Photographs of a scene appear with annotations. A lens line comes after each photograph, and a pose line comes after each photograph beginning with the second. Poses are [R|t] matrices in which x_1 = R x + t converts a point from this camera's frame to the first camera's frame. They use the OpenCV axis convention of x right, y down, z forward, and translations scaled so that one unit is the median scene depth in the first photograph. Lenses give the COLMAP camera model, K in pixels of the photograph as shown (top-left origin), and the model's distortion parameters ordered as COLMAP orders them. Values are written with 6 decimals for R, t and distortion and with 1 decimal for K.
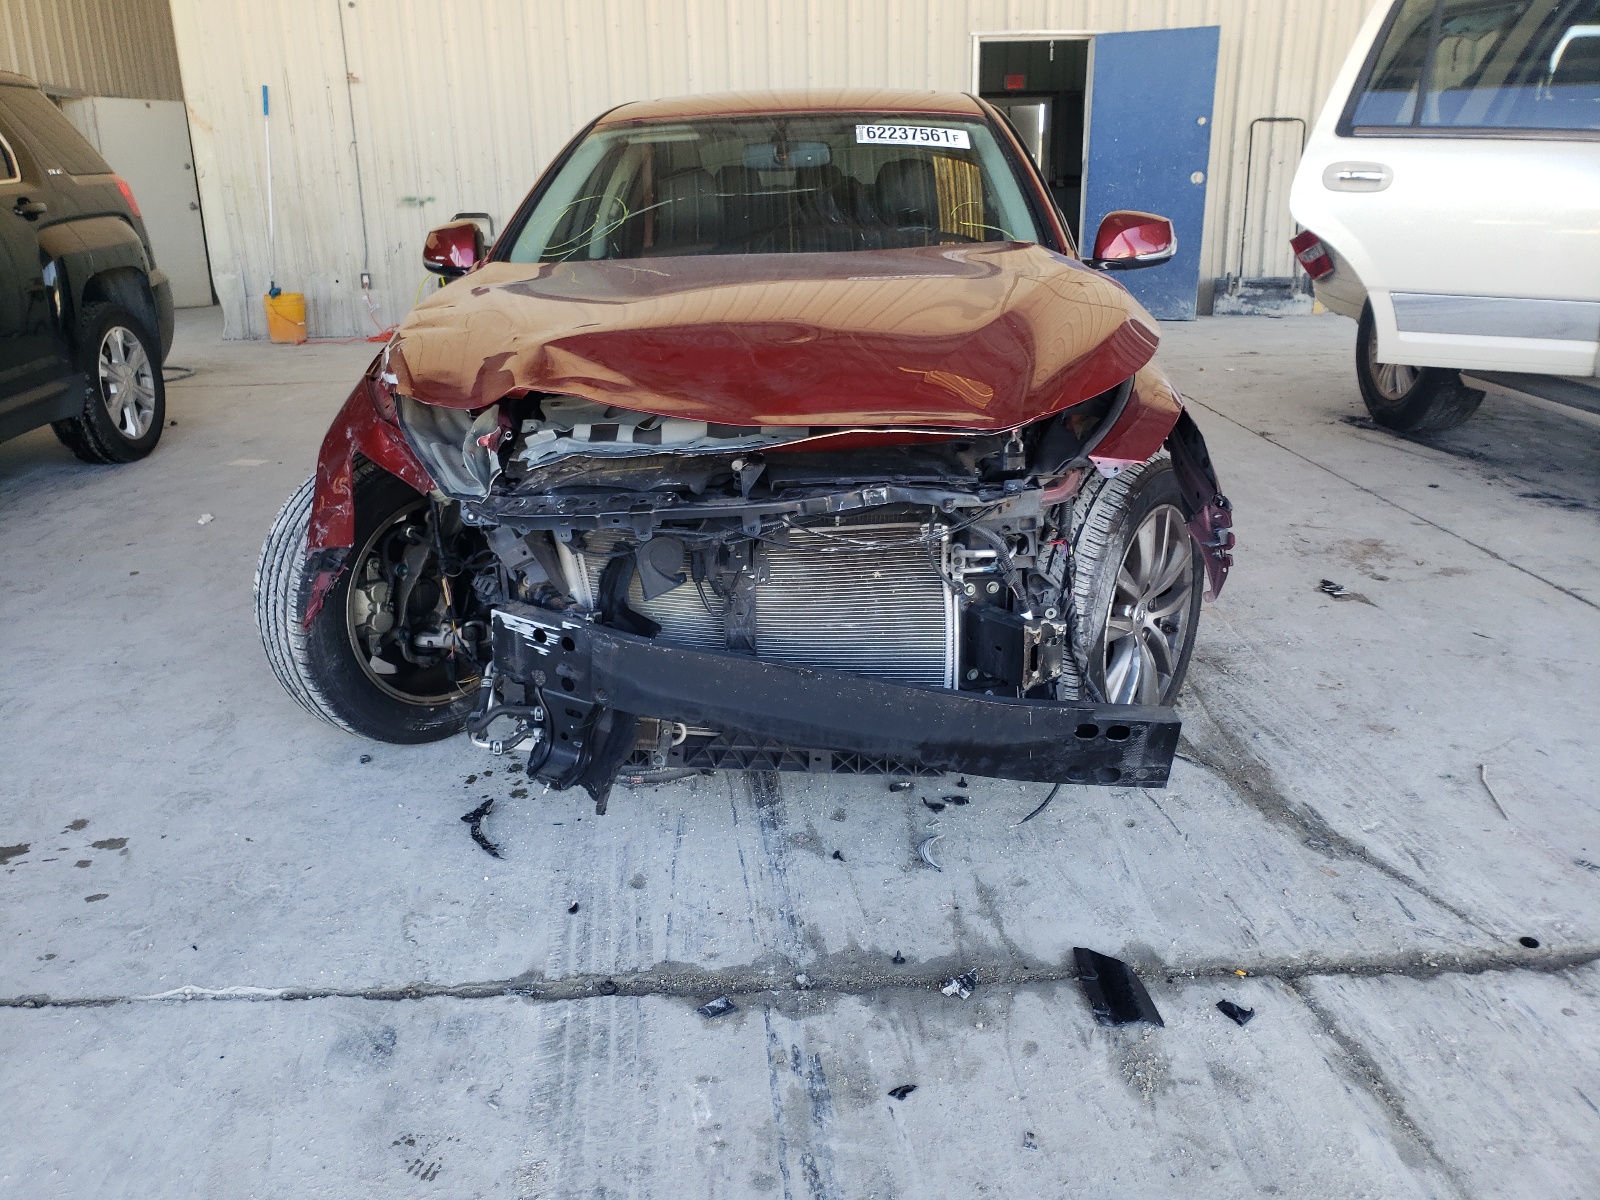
lens RADIAL K [[1234.5, 0, 794.6], [0, 1234.5, 605.3], [0, 0, 1]] dist [0.012146, -0.005488]
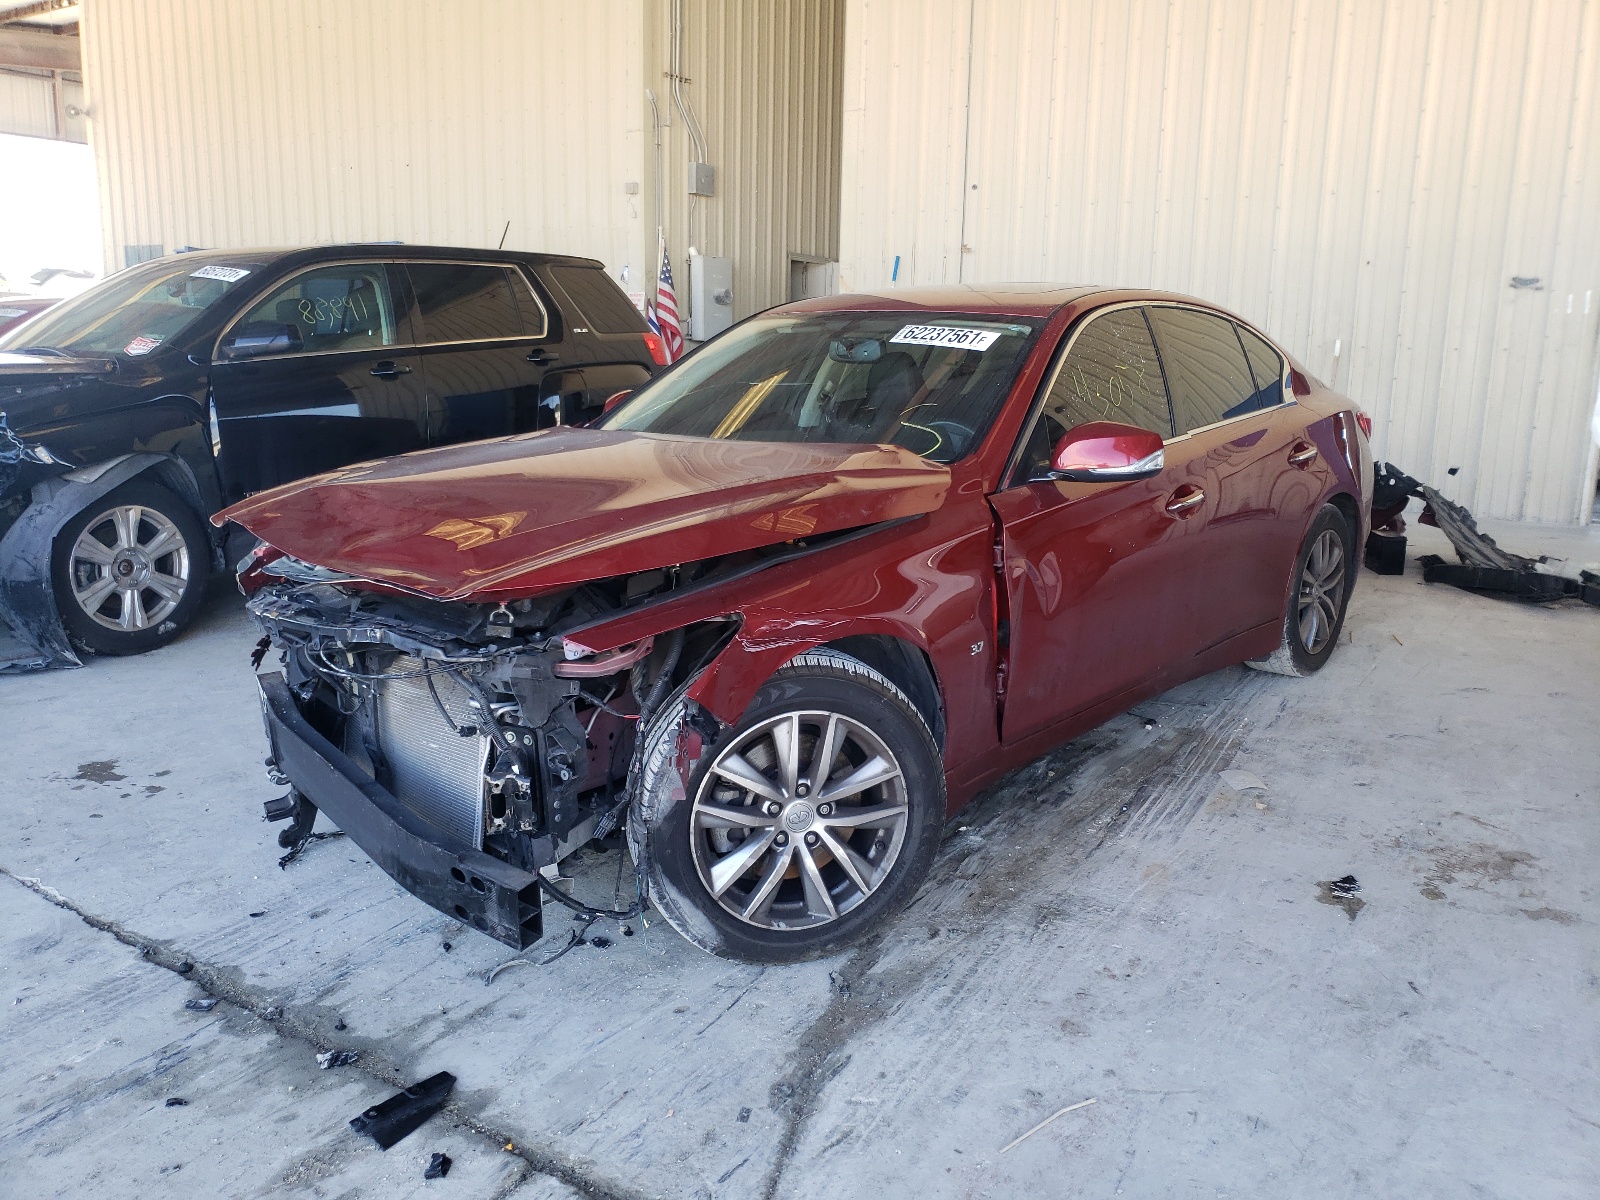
lens RADIAL K [[1234.5, 0, 798.8], [0, 1234.5, 594.6], [0, 0, 1]] dist [0.012146, -0.005488]
pose [[0.816582, 0.152821, -0.556633, 0.810260], [-0.217297, 0.974764, -0.051159, -0.116835], [0.534768, 0.162730, 0.829182, 0.147499]]
